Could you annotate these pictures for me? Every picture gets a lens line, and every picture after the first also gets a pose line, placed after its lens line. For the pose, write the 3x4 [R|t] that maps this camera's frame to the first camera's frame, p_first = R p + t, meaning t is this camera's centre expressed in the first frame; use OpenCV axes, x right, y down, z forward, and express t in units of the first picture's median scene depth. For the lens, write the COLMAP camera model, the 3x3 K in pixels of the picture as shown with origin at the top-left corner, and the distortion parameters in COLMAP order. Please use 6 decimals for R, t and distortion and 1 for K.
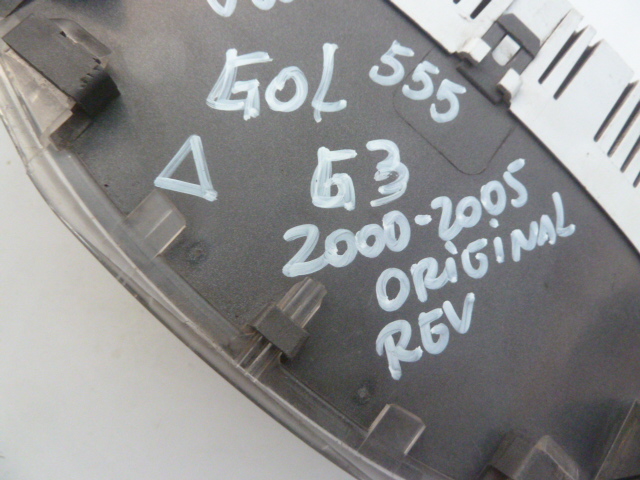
lens RADIAL K [[454.9, 0, 320.0], [0, 454.9, 240.0], [0, 0, 1]] dist [-0.055787, 0.002792]
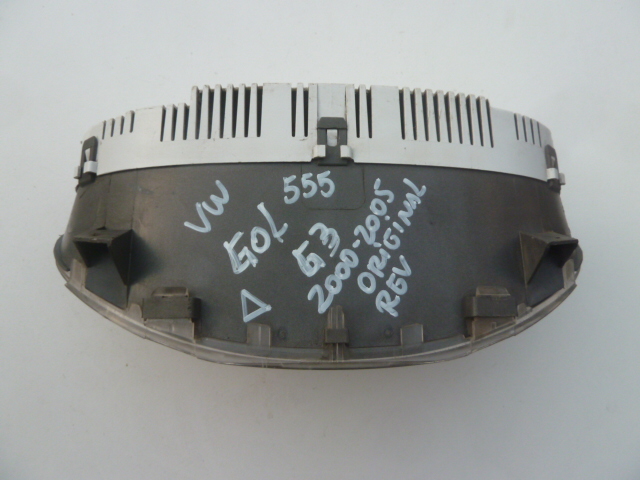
lens RADIAL K [[454.9, 0, 320.0], [0, 454.9, 240.0], [0, 0, 1]] dist [-0.055787, 0.002792]
pose [[0.756497, -0.652547, -0.043519, 0.208907], [0.653925, 0.755722, 0.035582, -0.232200], [0.009670, -0.055376, 0.998419, -0.954265]]
